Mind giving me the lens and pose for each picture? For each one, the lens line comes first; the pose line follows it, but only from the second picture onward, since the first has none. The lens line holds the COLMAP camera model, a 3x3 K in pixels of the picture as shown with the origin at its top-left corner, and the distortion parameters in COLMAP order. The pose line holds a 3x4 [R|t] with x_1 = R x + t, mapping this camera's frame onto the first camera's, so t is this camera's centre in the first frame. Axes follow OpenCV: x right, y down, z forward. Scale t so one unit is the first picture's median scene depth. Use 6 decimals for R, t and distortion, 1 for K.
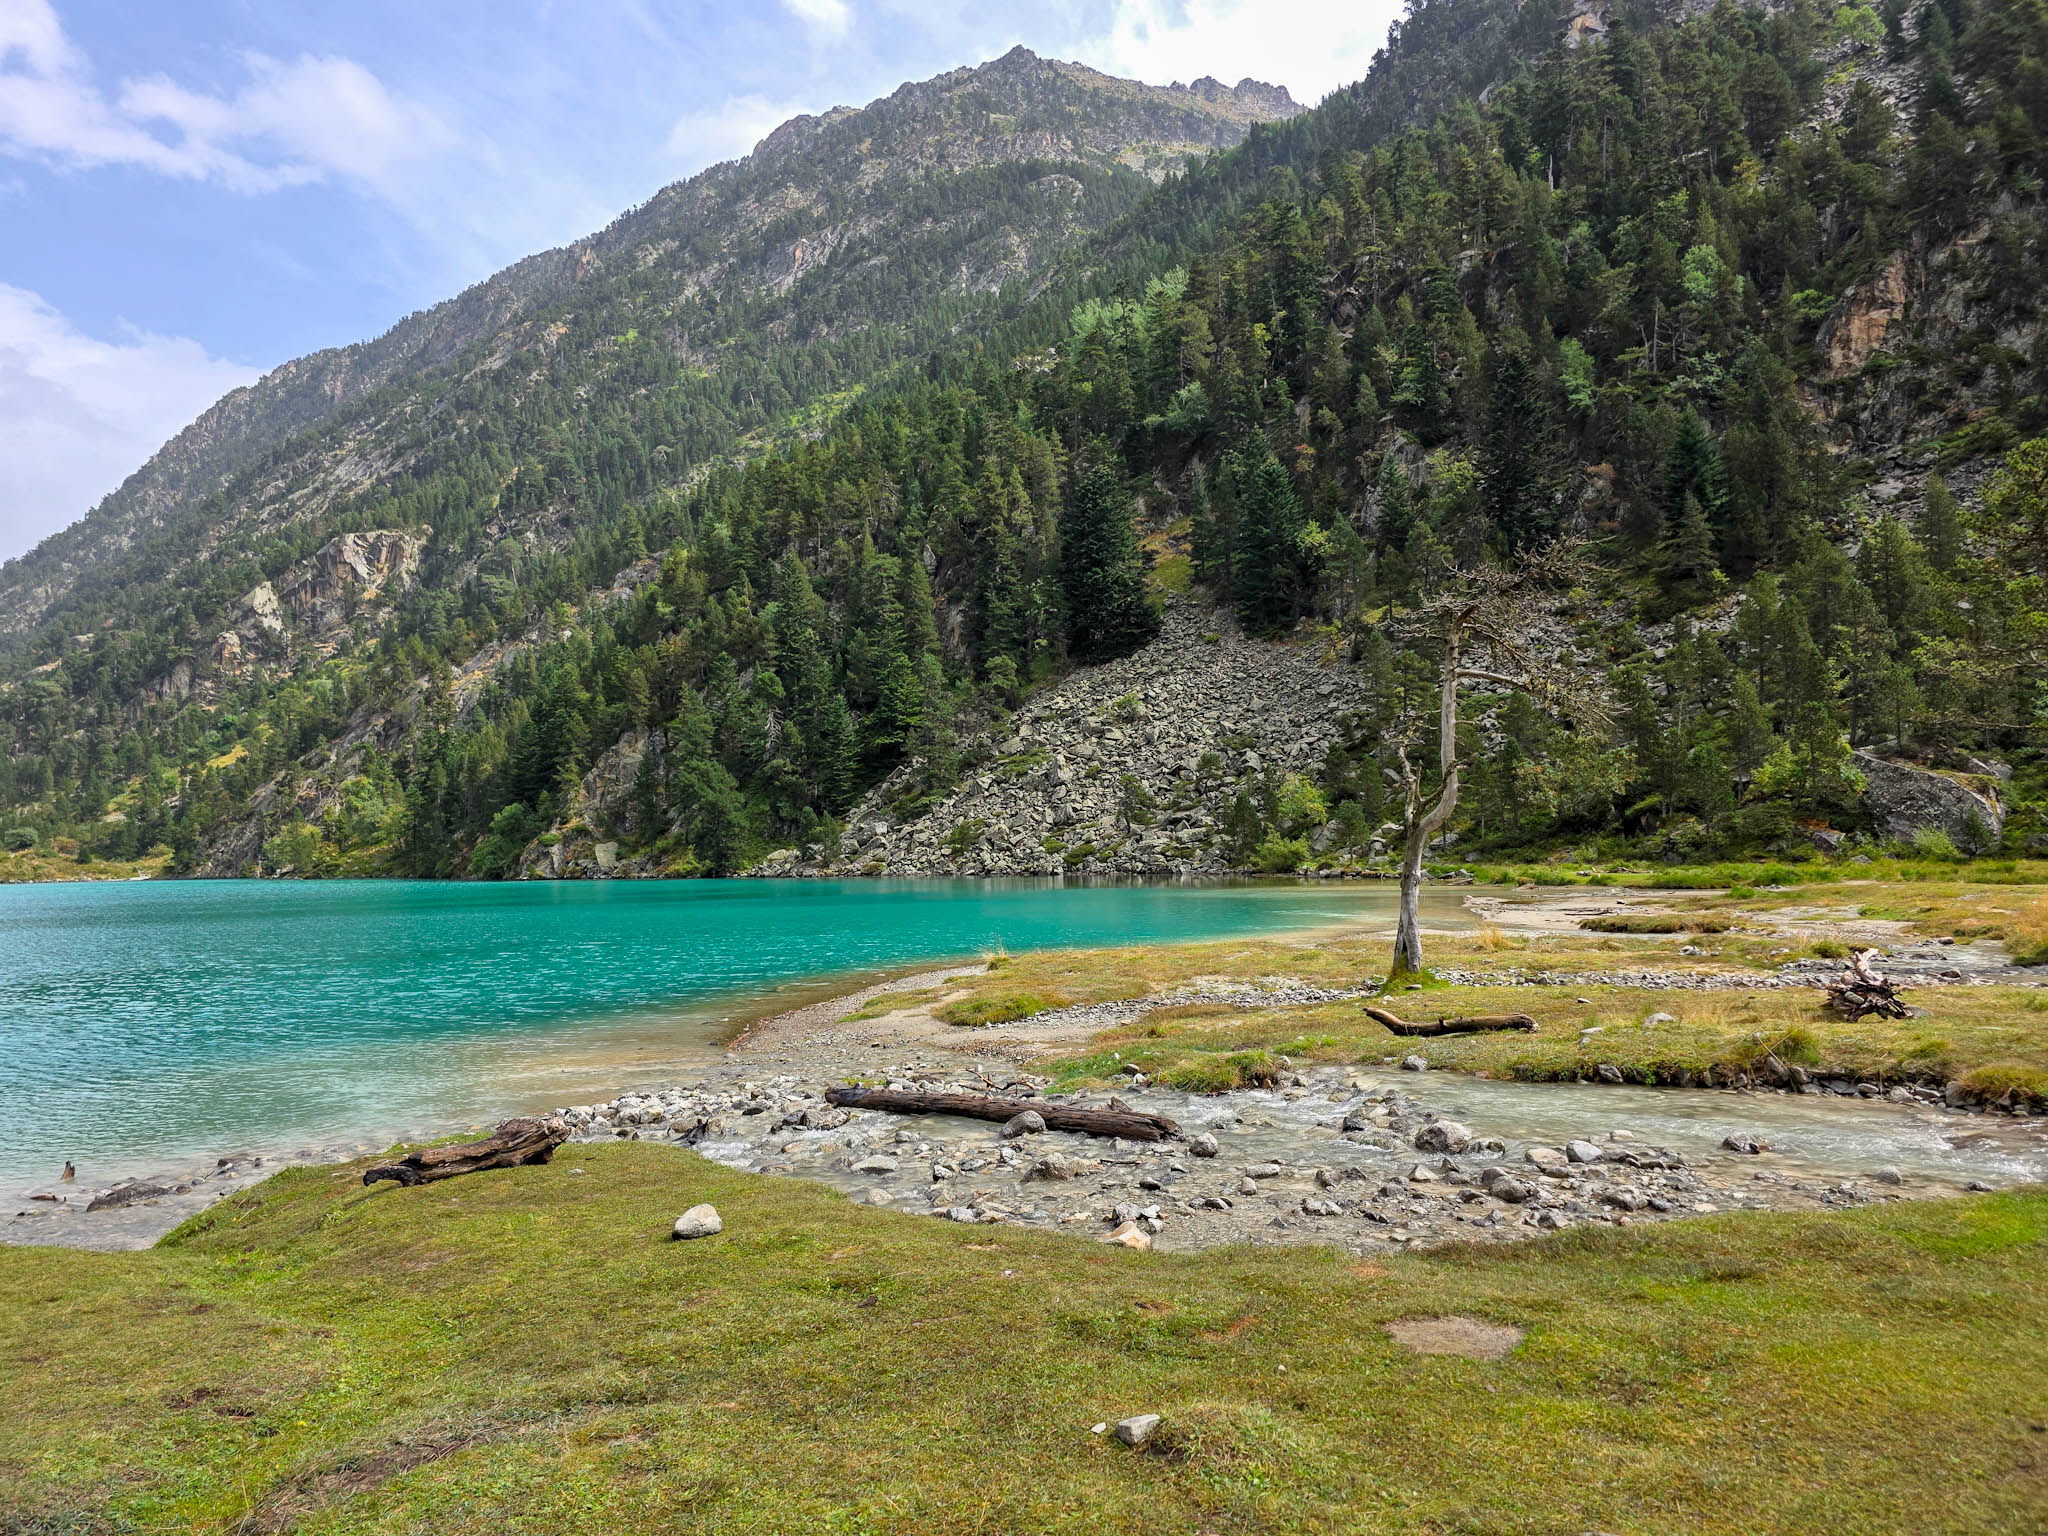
lens RADIAL K [[1375.5, 0, 1021.5], [0, 1375.5, 756.8], [0, 0, 1]] dist [0.088896, -0.080544]
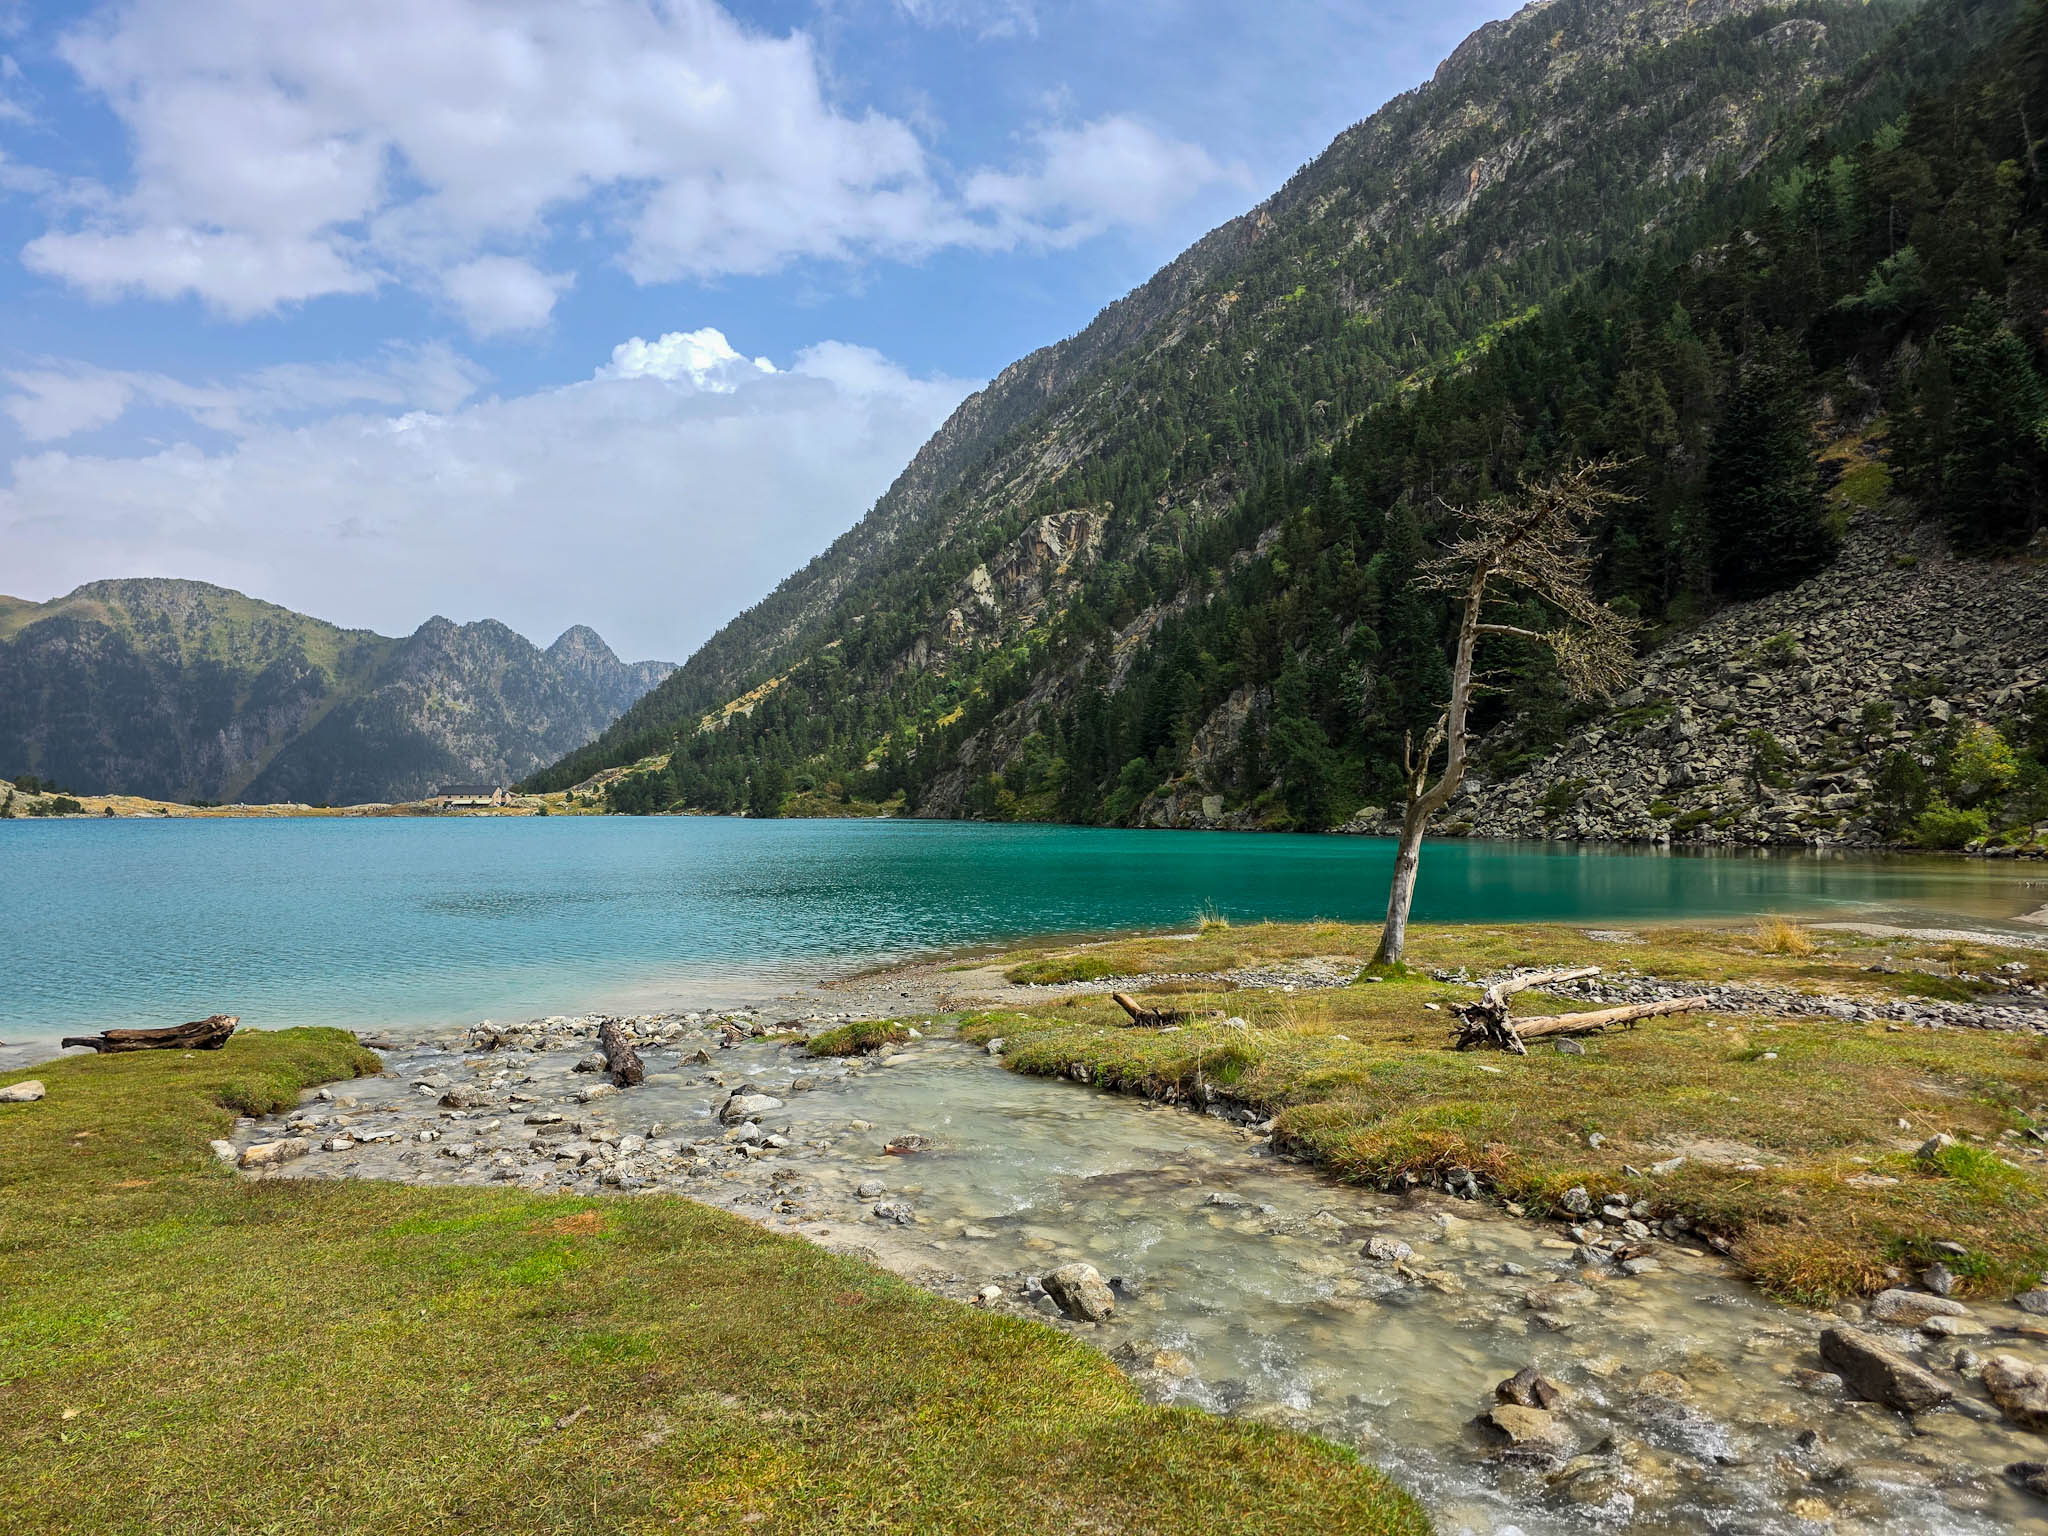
lens RADIAL K [[1376.2, 0, 1028.7], [0, 1376.2, 777.0], [0, 0, 1]] dist [0.083522, -0.076359]
pose [[0.887633, 0.012013, -0.460394, 0.053845], [0.009915, 0.998930, 0.045181, -0.000804], [0.460444, -0.044669, 0.886564, 0.011485]]
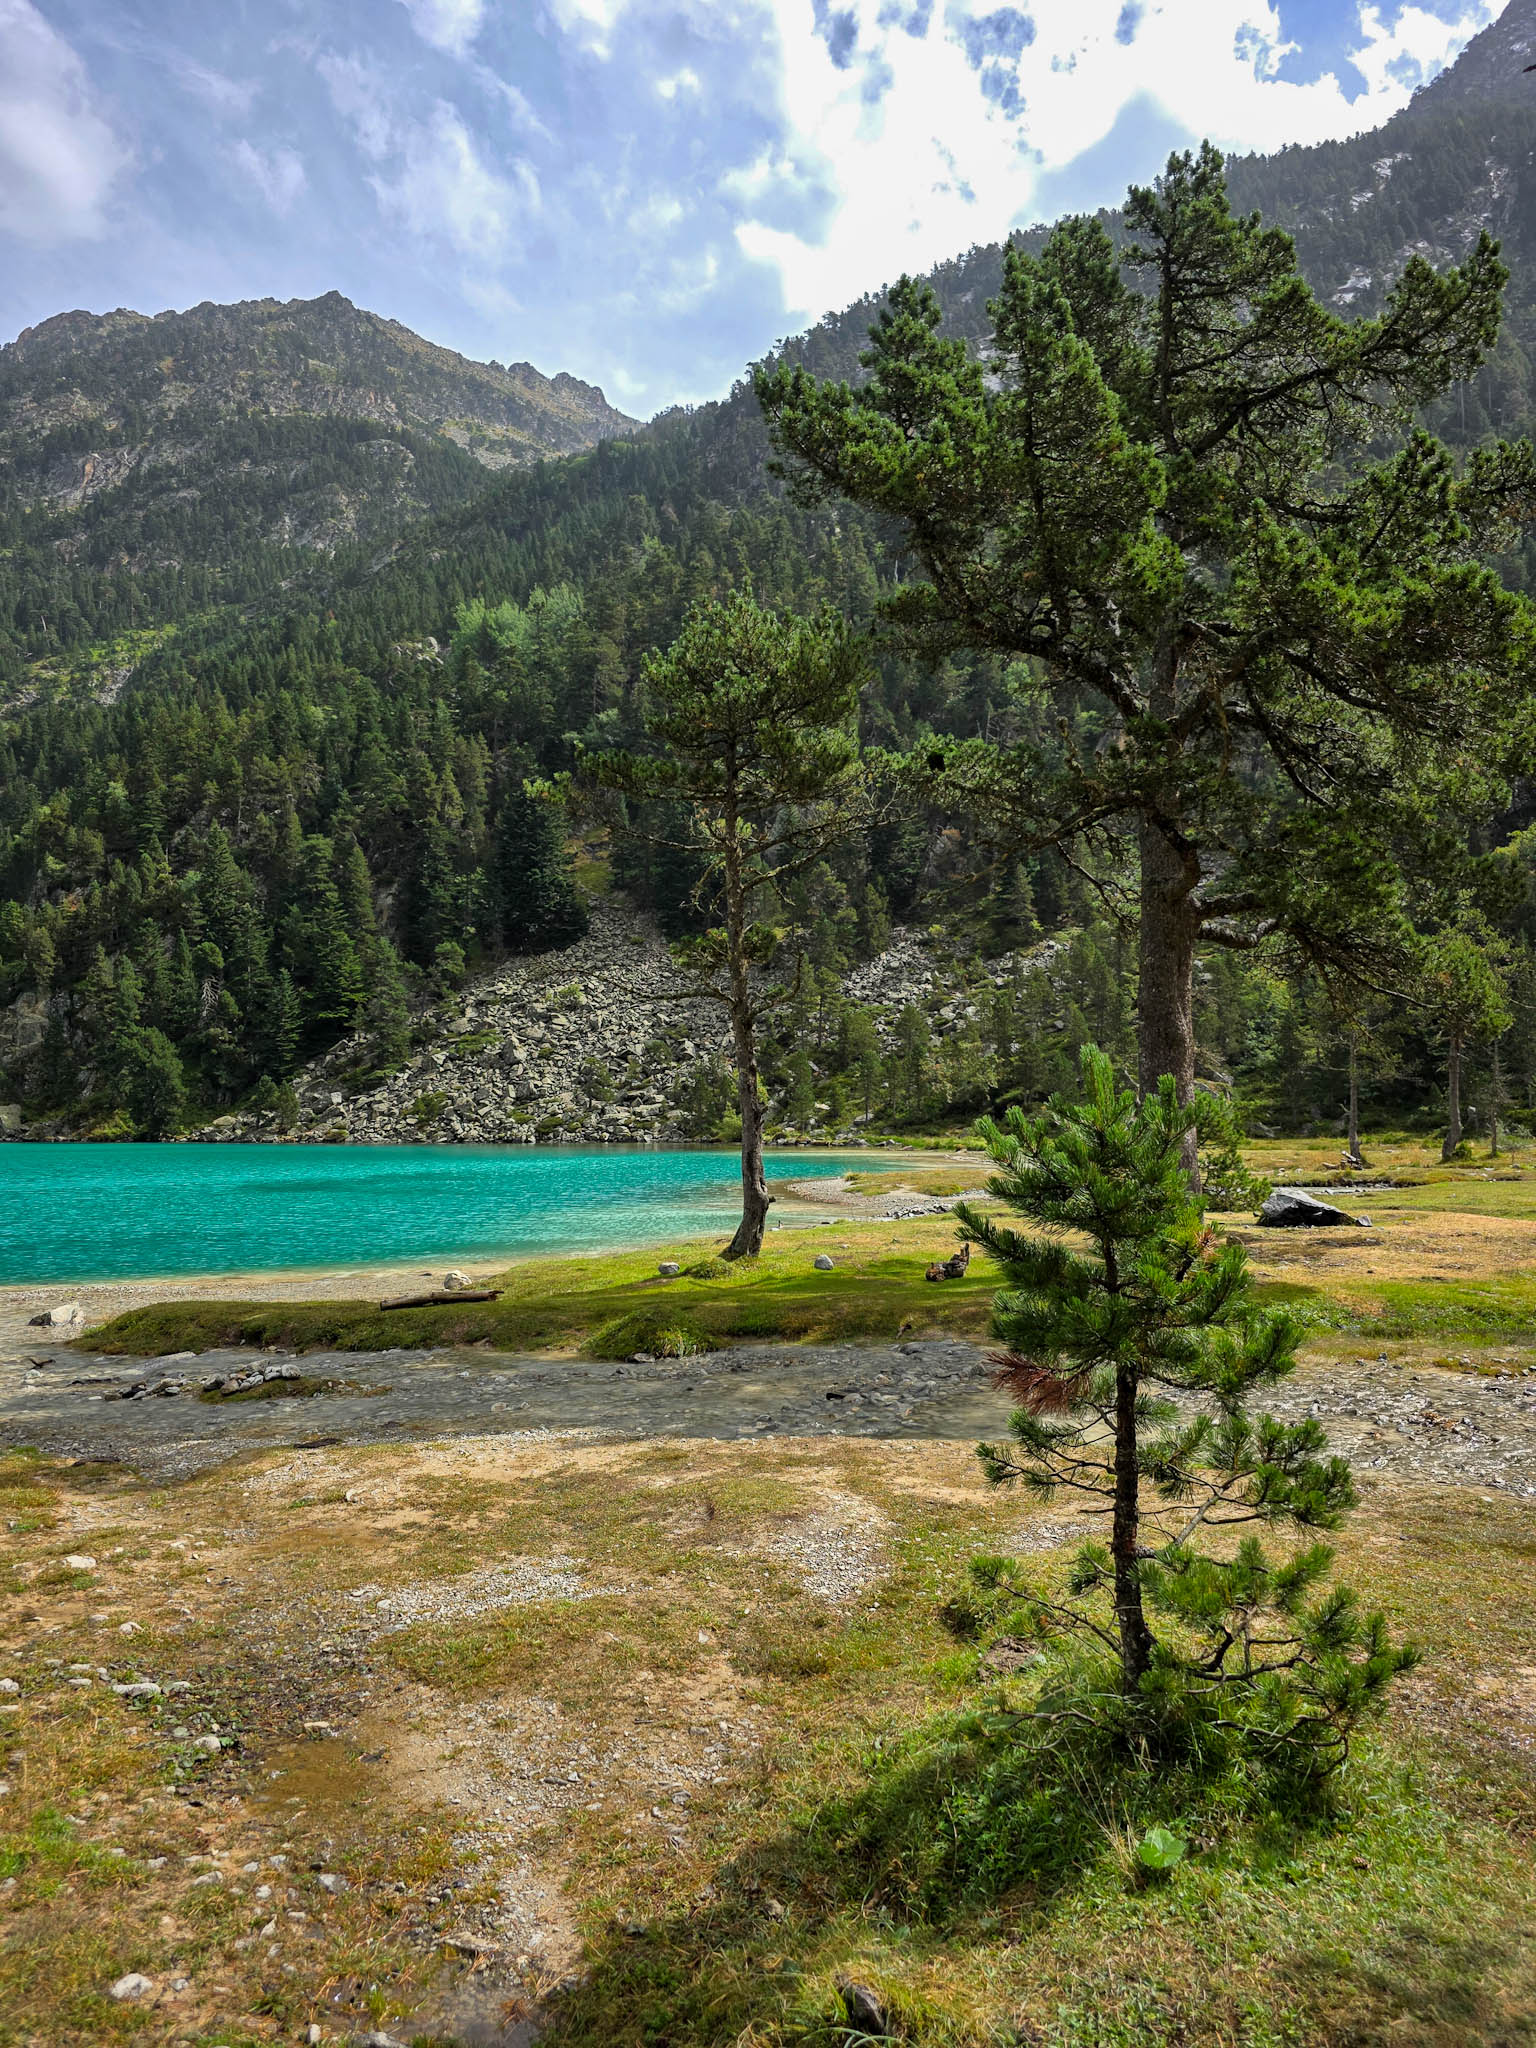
lens RADIAL K [[1376.2, 0, 781.7], [0, 1376.2, 1025.0], [0, 0, 1]] dist [0.083522, -0.076359]
pose [[0.939044, 0.045729, 0.340741, -0.121320], [-0.043101, 0.998954, -0.015280, -0.002513], [-0.341083, -0.000337, 0.940033, -0.106580]]
